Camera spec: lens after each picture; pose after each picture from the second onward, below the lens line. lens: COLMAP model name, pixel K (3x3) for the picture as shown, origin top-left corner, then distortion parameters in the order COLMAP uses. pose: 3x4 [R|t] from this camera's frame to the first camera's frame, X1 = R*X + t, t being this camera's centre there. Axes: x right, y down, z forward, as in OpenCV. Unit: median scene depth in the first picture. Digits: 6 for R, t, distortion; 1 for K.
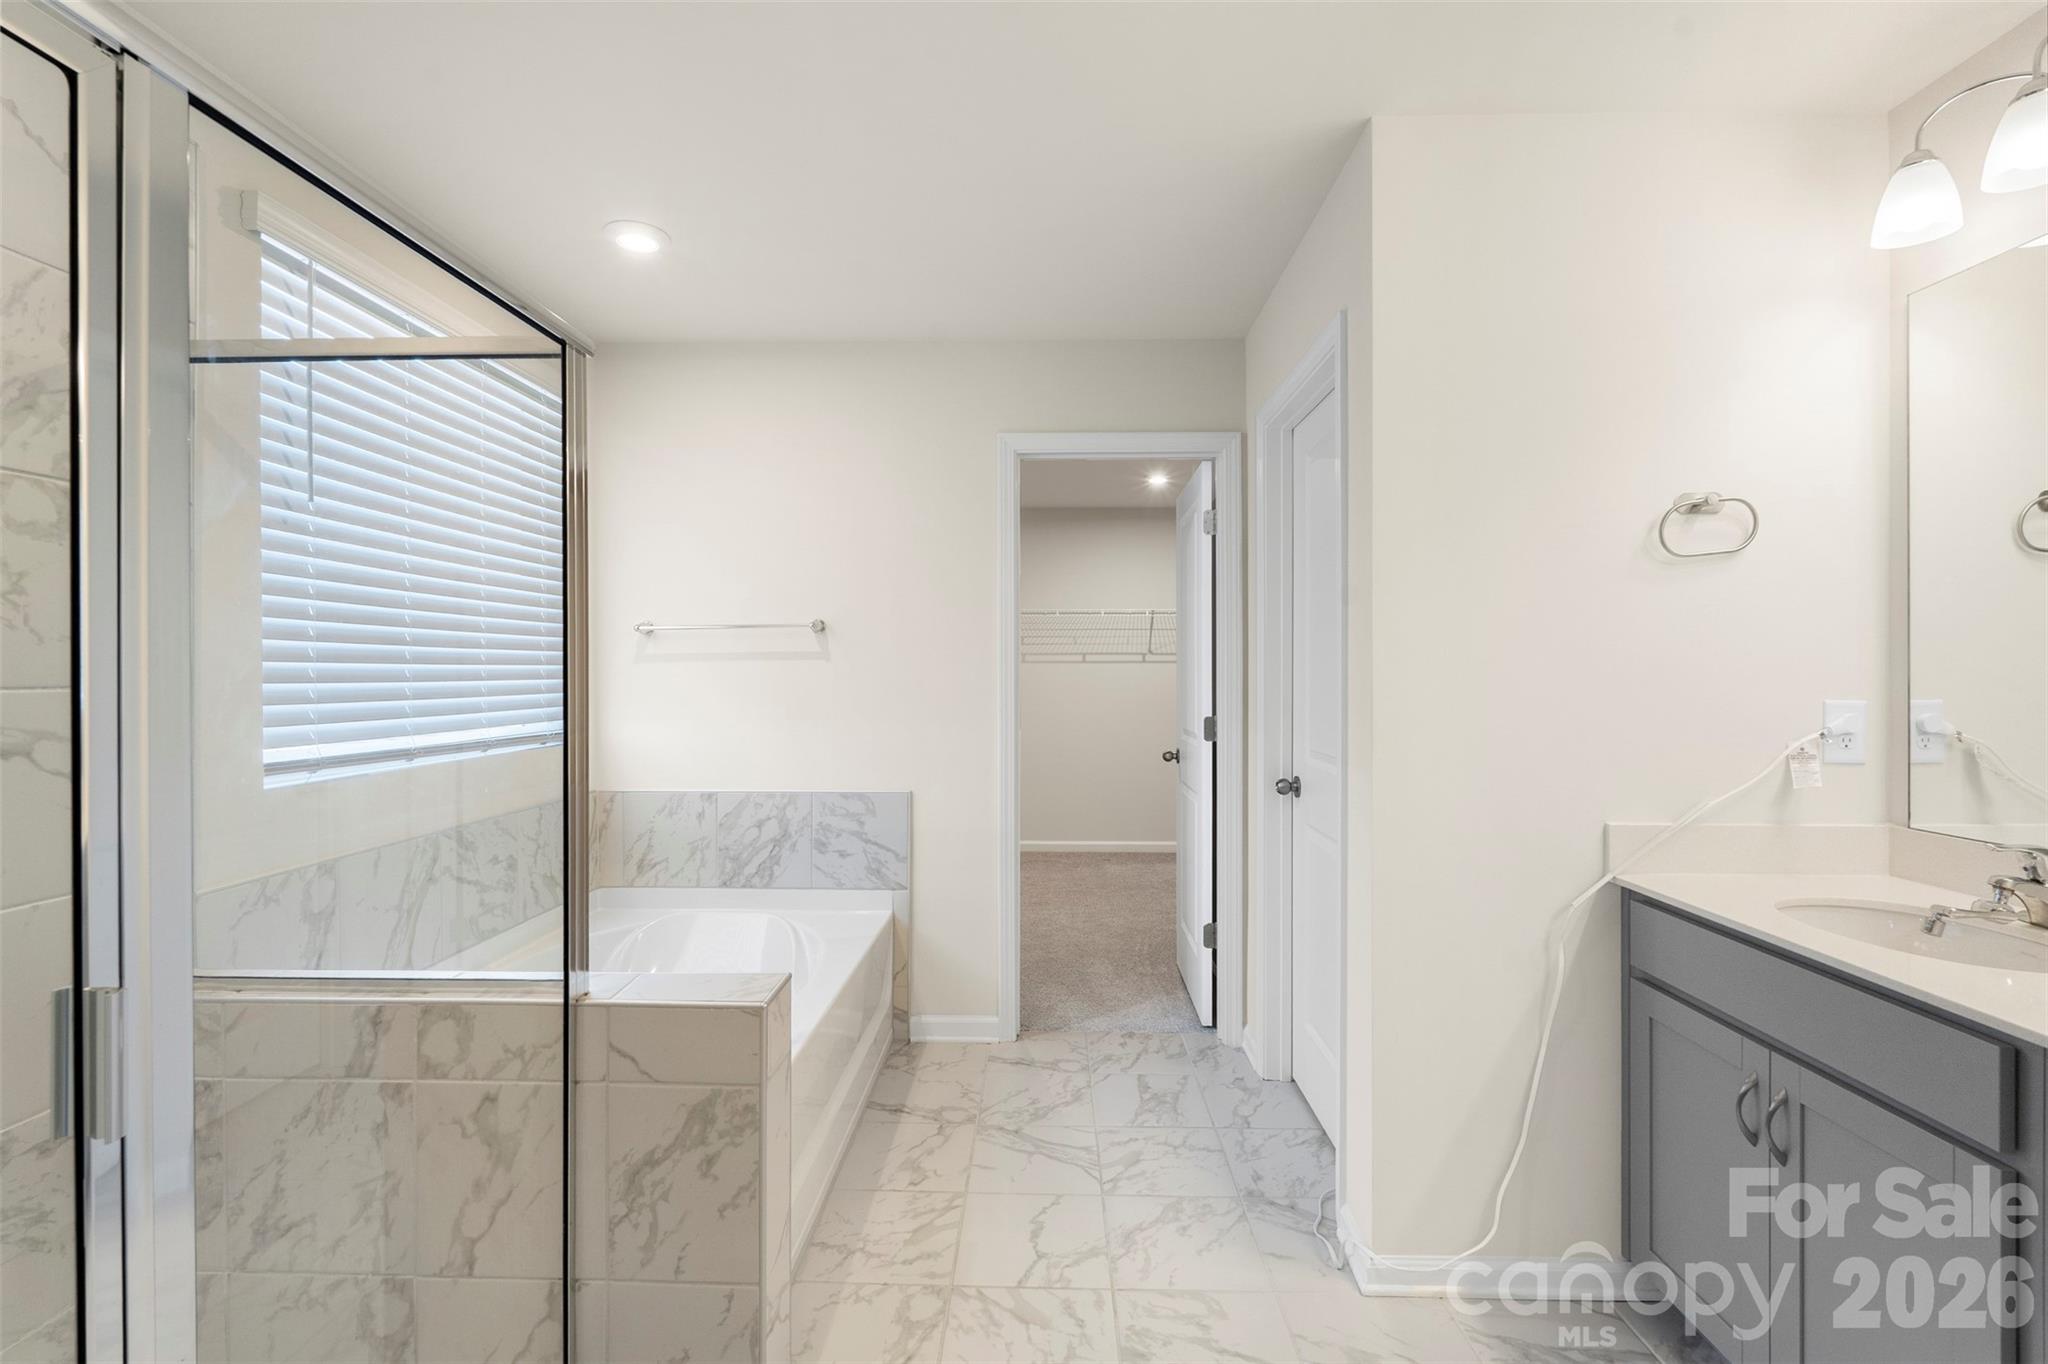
lens RADIAL K [[907.4, 0, 1021.8], [0, 907.4, 672.5], [0, 0, 1]] dist [-0.002891, 0.000062]
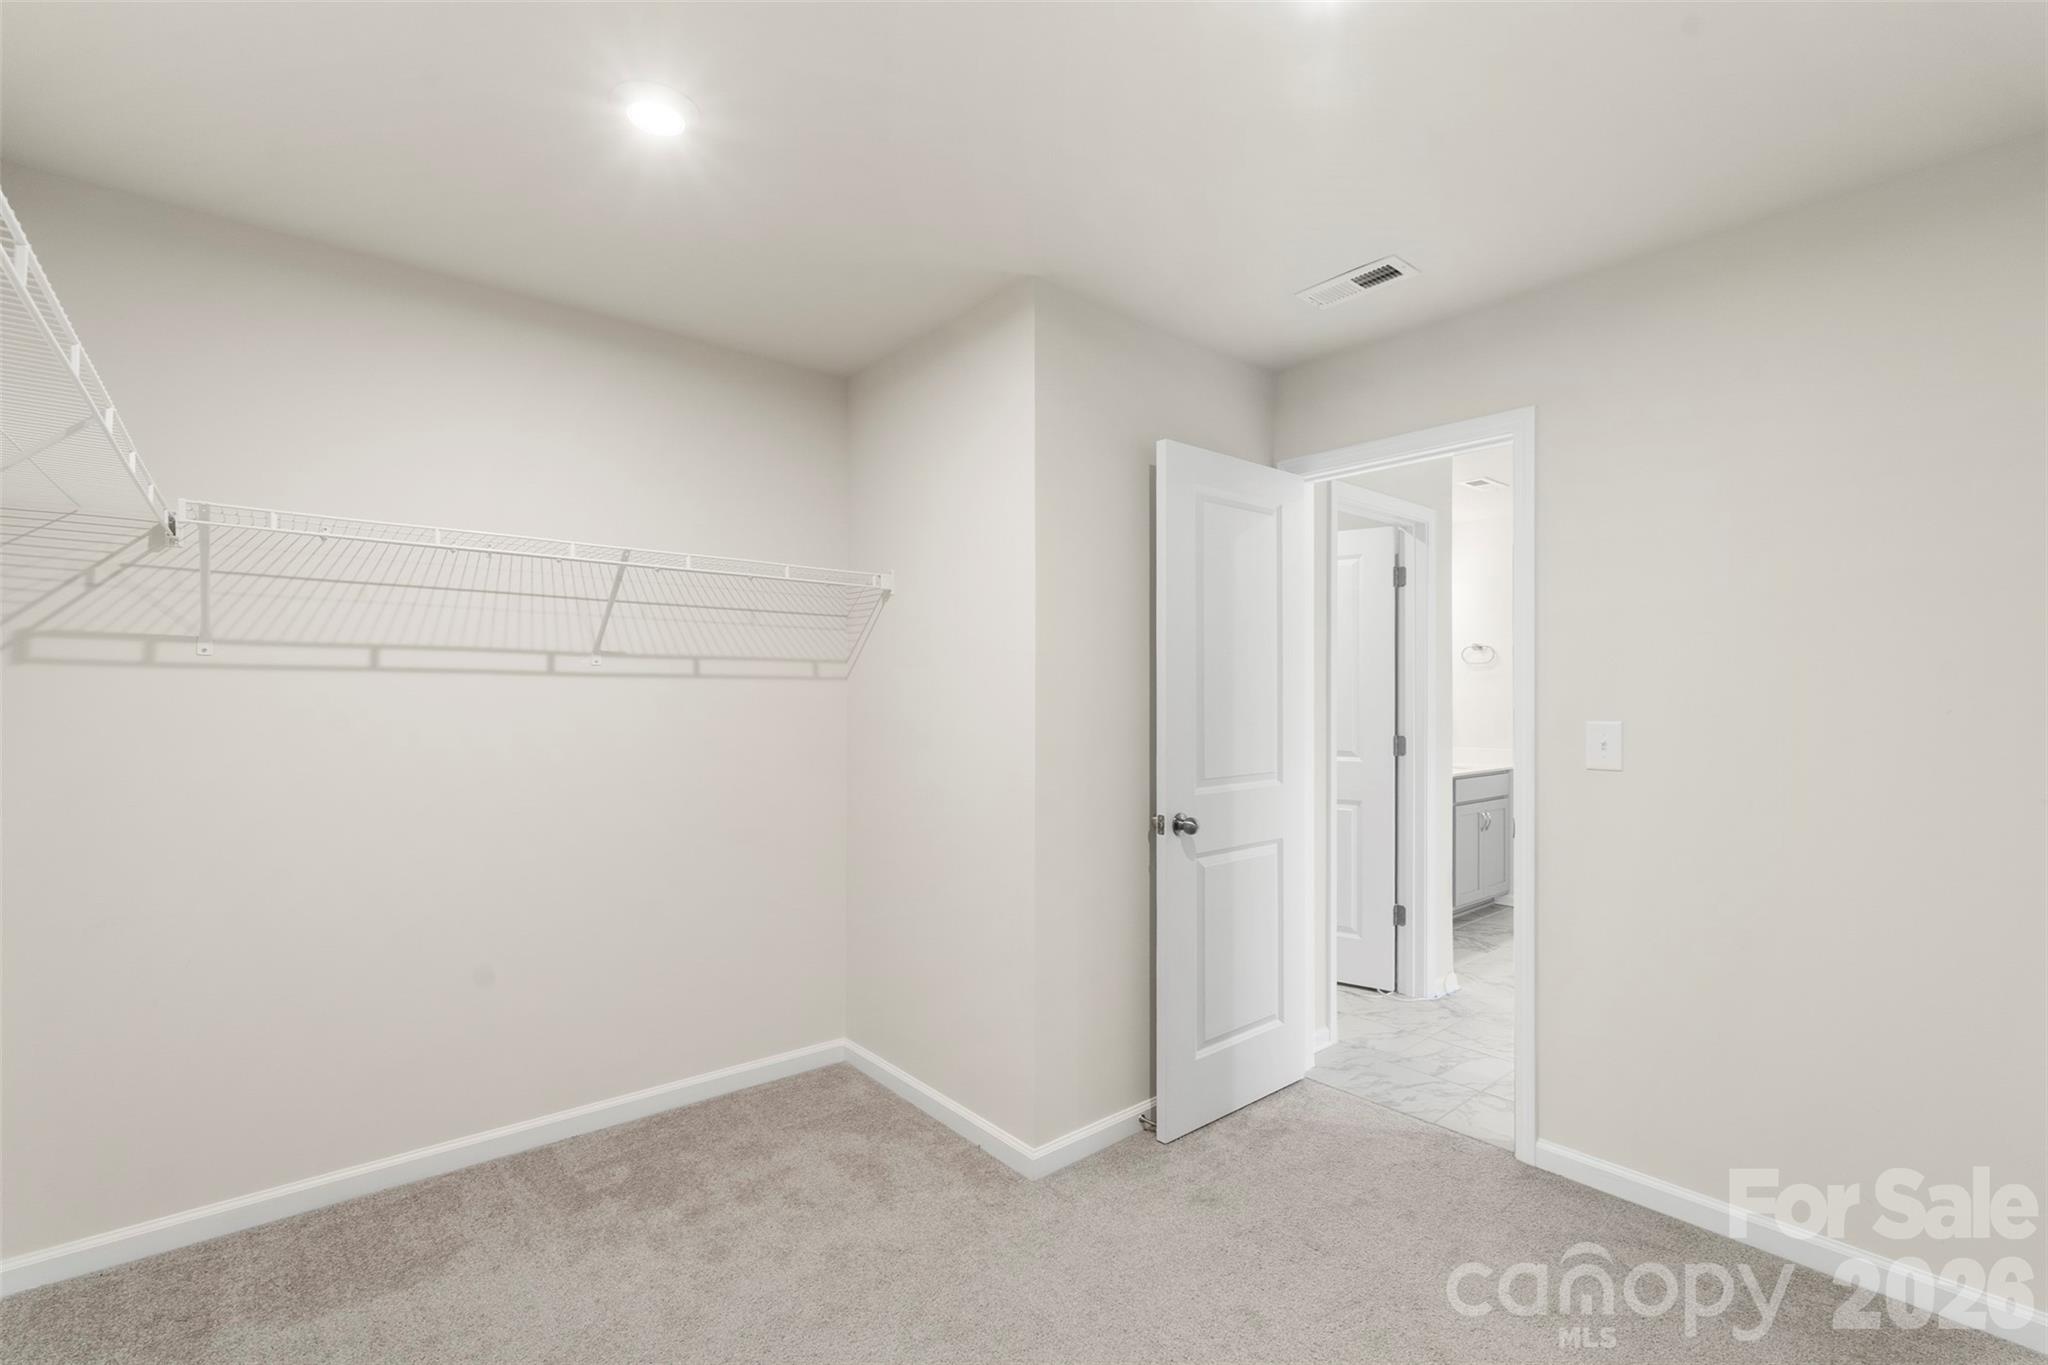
lens RADIAL K [[907.4, 0, 1022.5], [0, 907.4, 685.0], [0, 0, 1]] dist [-0.002891, 0.000062]
pose [[-0.672079, 0.002897, 0.740474, -0.297242], [-0.006032, 0.999938, -0.009387, -0.009345], [-0.740455, -0.010776, -0.672020, 1.814226]]
